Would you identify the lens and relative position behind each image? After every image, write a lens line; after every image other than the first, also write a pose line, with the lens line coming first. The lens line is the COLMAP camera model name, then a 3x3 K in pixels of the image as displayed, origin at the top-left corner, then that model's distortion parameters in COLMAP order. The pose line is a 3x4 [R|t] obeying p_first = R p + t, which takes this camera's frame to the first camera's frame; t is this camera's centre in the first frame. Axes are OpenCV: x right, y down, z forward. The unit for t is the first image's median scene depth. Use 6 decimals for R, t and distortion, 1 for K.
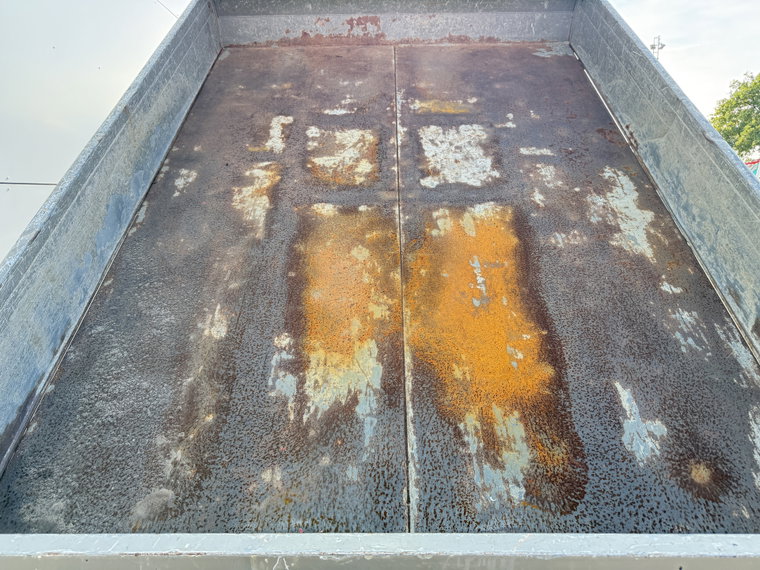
lens RADIAL K [[509.8, 0, 380.8], [0, 509.8, 283.1], [0, 0, 1]] dist [0.069437, -0.032064]
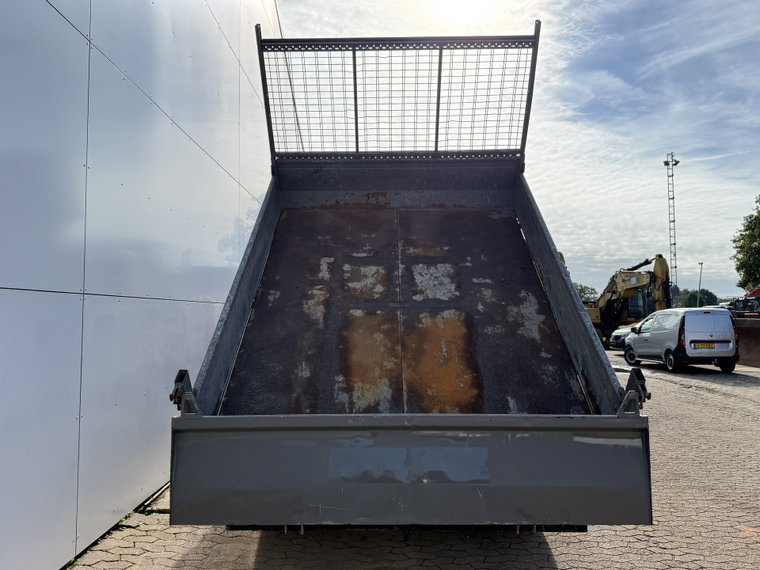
lens RADIAL K [[618.8, 0, 377.6], [0, 618.8, 284.7], [0, 0, 1]] dist [0.059651, 0.000576]
pose [[0.999985, 0.004819, -0.002626, -0.034839], [-0.005272, 0.976437, -0.215739, 0.212480], [0.001525, 0.215749, 0.976448, -1.058353]]
